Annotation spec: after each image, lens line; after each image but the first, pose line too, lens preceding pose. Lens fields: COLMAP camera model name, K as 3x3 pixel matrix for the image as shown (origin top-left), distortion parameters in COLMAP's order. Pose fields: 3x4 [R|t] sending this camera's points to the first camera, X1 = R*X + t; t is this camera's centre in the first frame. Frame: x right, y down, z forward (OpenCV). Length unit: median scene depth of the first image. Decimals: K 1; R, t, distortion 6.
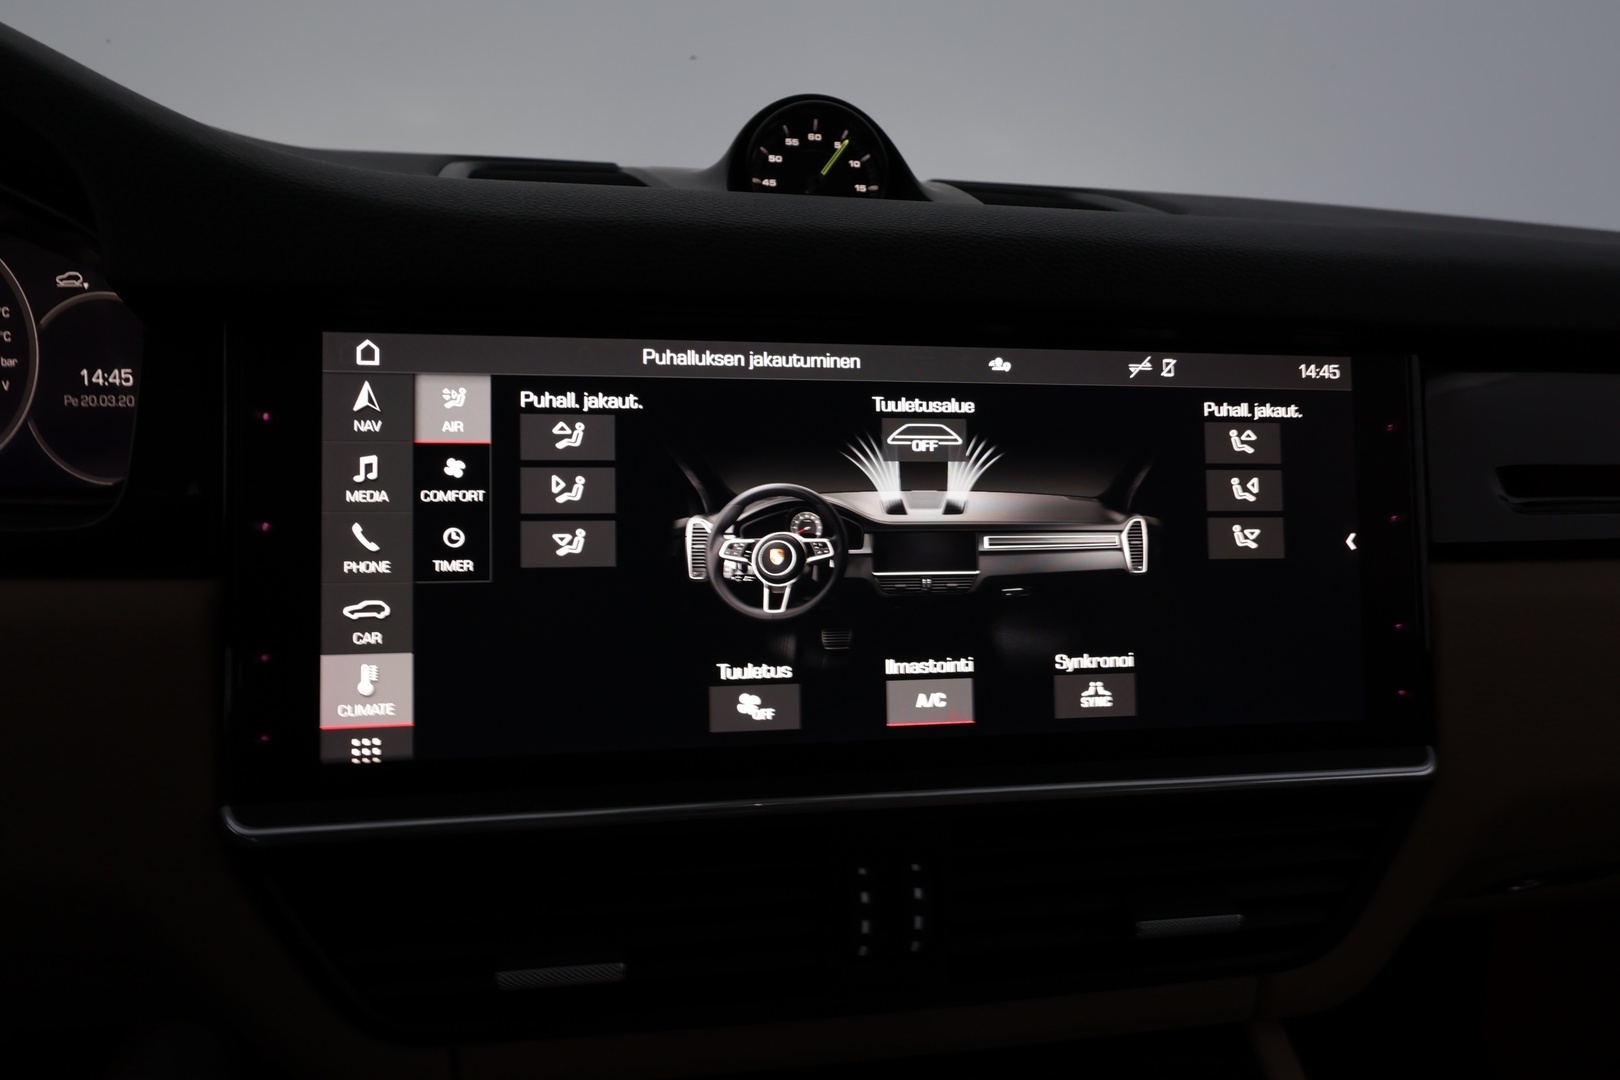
lens RADIAL K [[914.9, 0, 803.2], [0, 914.9, 545.8], [0, 0, 1]] dist [-0.002793, 0.005147]
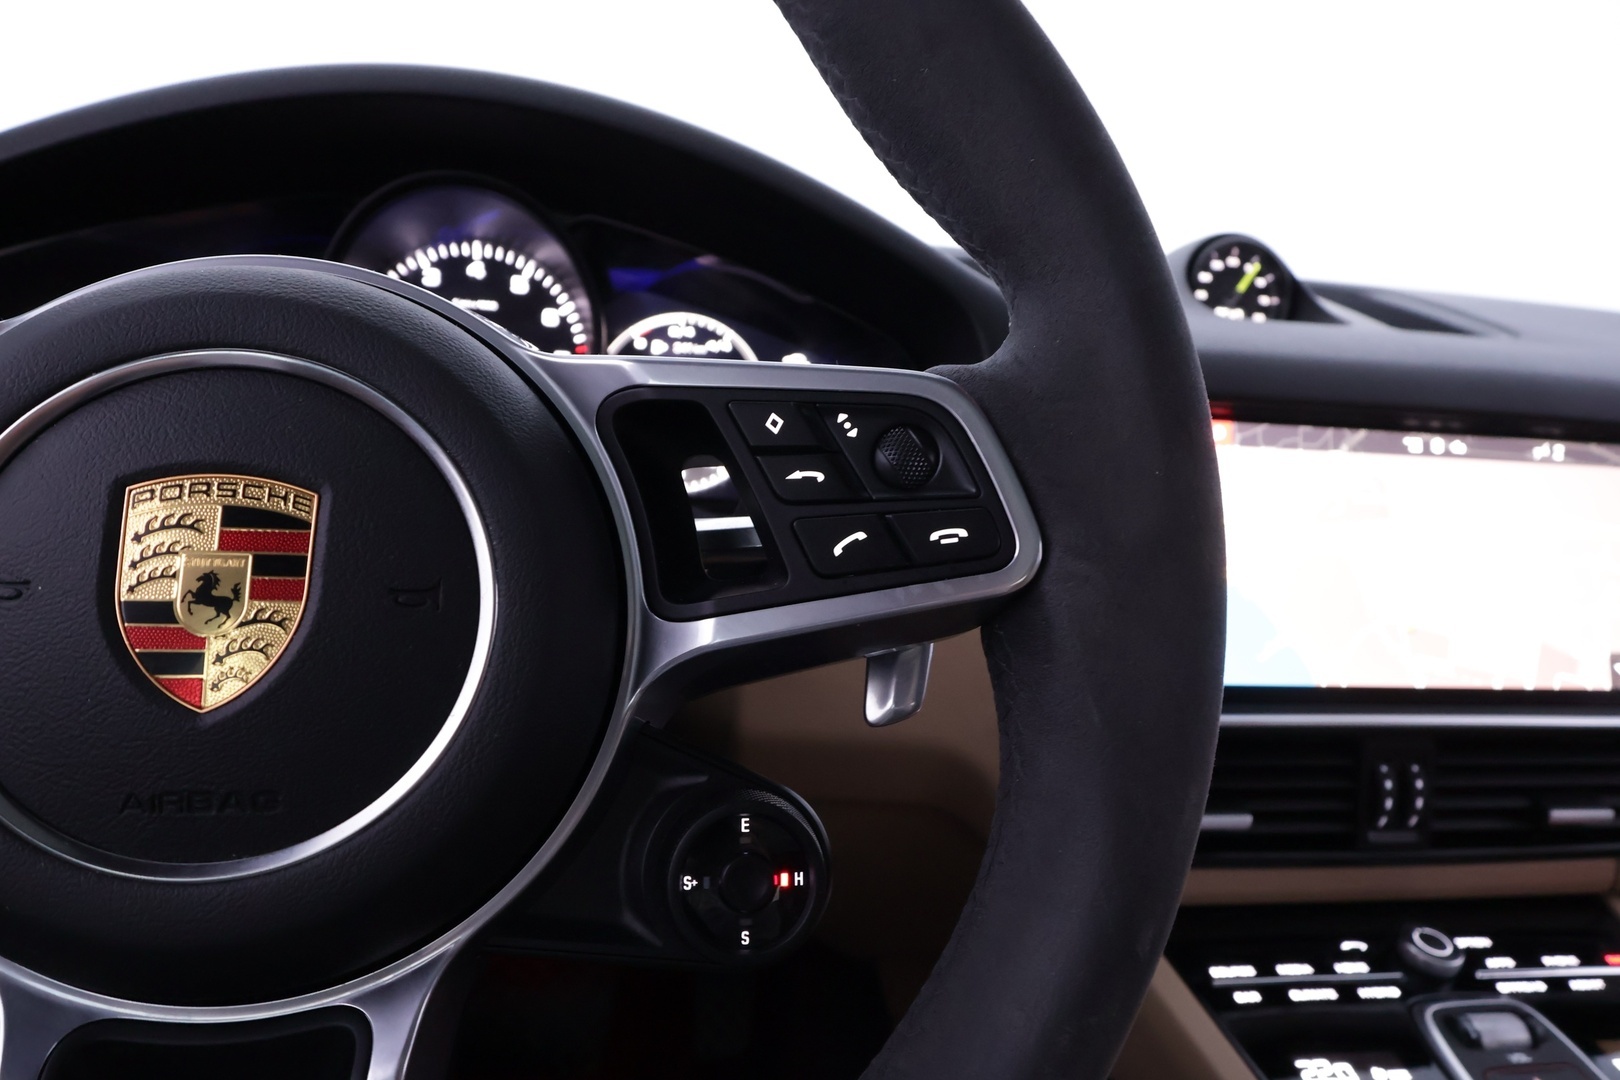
lens RADIAL K [[1096.7, 0, 808.9], [0, 1096.7, 536.3], [0, 0, 1]] dist [0.009658, 0.003257]
pose [[0.998777, 0.034121, 0.035787, -0.892349], [-0.032084, 0.997914, -0.056019, 0.087707], [-0.037624, 0.054802, 0.997788, -0.767440]]
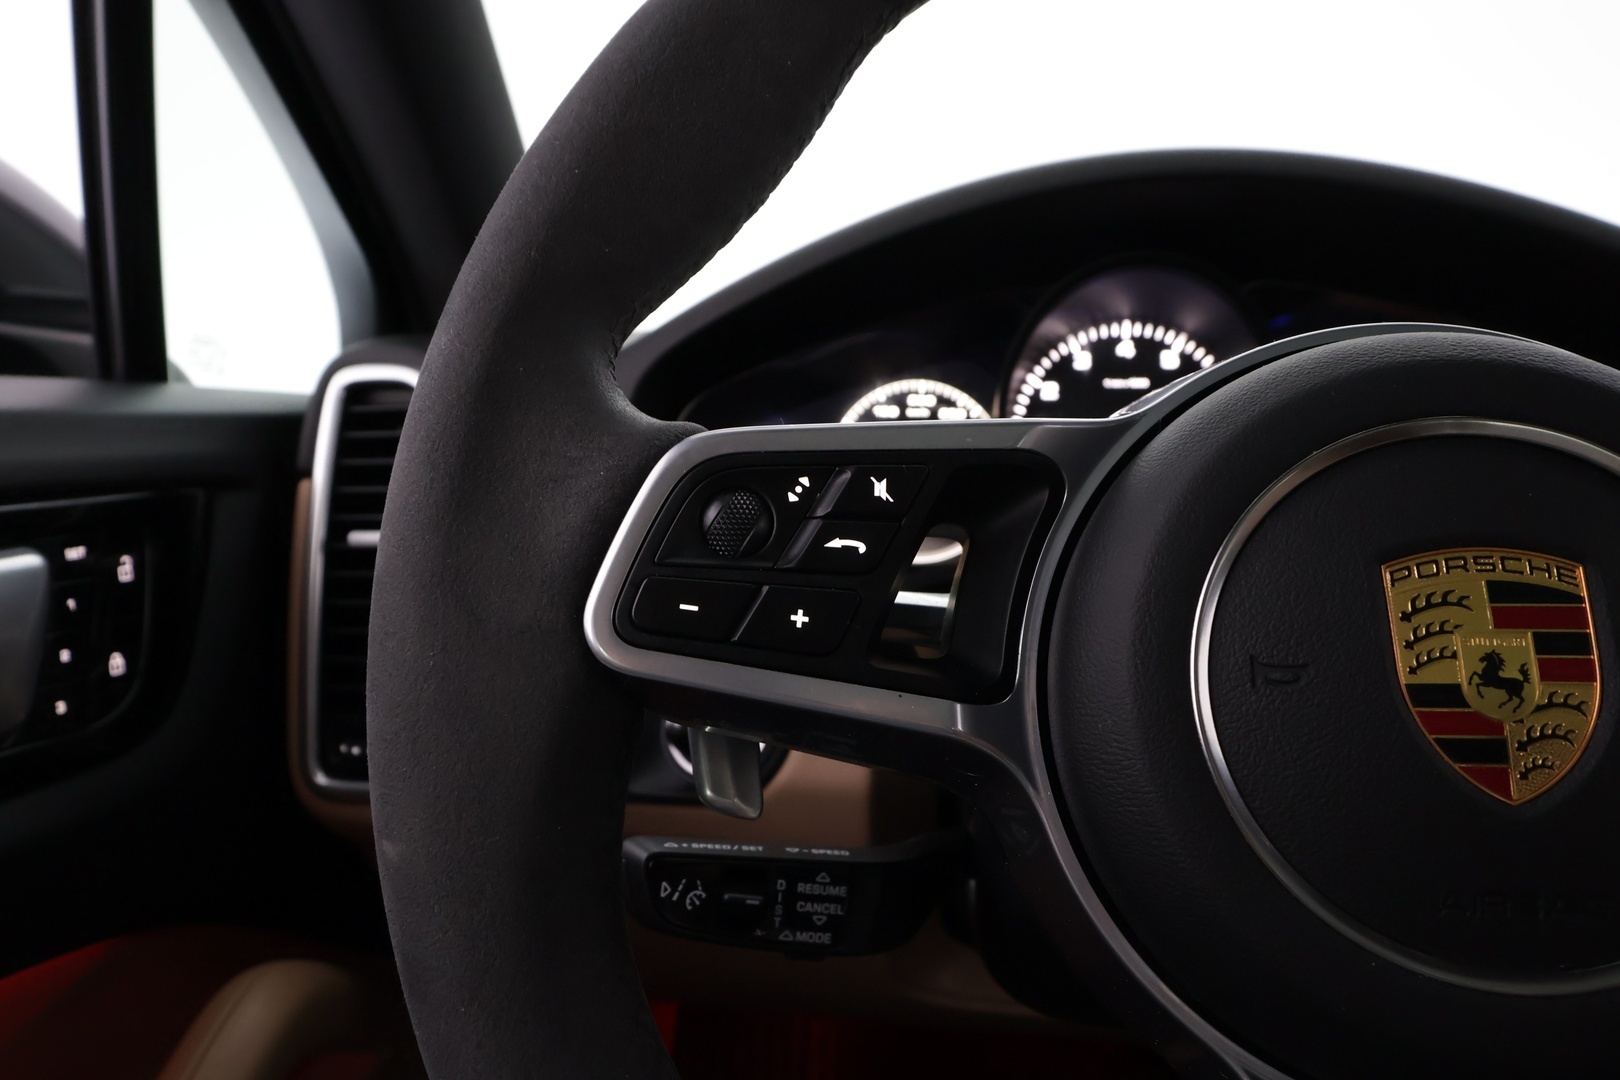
lens RADIAL K [[1096.7, 0, 802.0], [0, 1096.7, 536.6], [0, 0, 1]] dist [0.009658, 0.003257]
pose [[0.966417, -0.013272, -0.256637, -1.440989], [-0.018922, 0.992279, -0.122571, 0.102412], [0.256282, 0.123311, 0.958704, -0.792838]]
